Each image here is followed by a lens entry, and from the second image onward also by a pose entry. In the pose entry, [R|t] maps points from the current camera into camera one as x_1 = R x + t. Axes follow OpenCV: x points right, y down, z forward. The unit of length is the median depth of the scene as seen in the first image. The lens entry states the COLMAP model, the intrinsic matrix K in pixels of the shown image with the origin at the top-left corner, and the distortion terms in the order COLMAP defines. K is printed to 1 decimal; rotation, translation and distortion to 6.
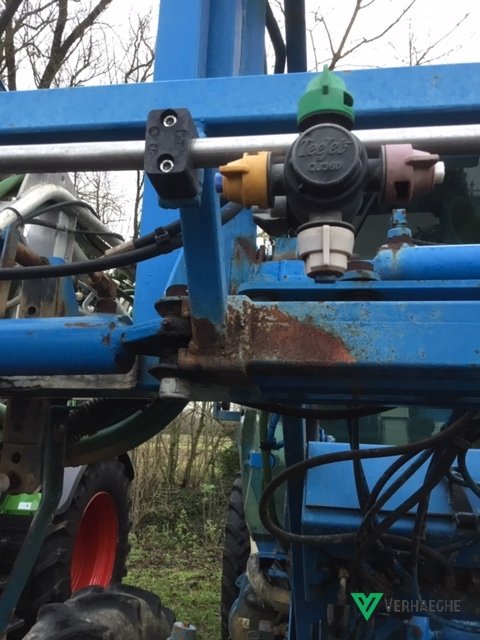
lens RADIAL K [[569.5, 0, 239.6], [0, 569.5, 315.9], [0, 0, 1]] dist [0.070443, -0.122968]
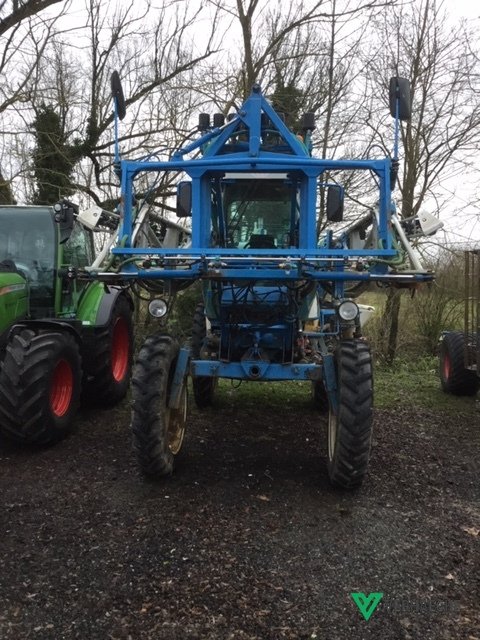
lens RADIAL K [[569.5, 0, 240.5], [0, 569.5, 318.7], [0, 0, 1]] dist [0.070443, -0.122968]
pose [[0.995466, -0.026911, 0.091236, -0.036298], [0.001812, 0.964339, 0.264666, -0.169376], [-0.095105, -0.263300, 0.960015, -0.797615]]
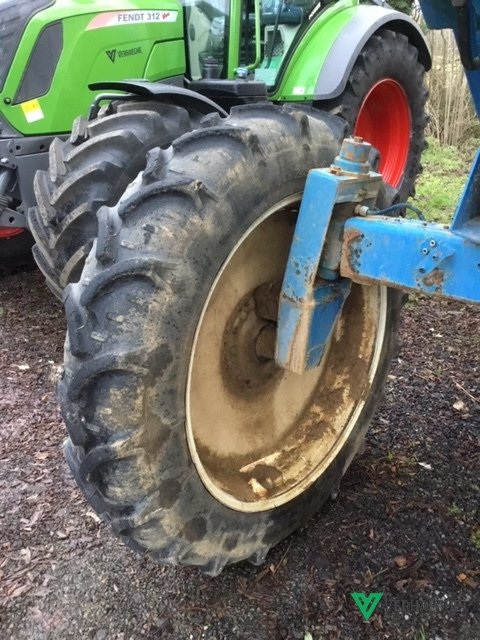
lens RADIAL K [[569.5, 0, 240.5], [0, 569.5, 321.1], [0, 0, 1]] dist [0.070443, -0.122968]
pose [[0.850480, 0.147026, -0.505042, 0.083126], [0.177677, 0.823411, 0.538911, 0.103211], [0.495091, -0.548067, 0.674171, 0.079580]]
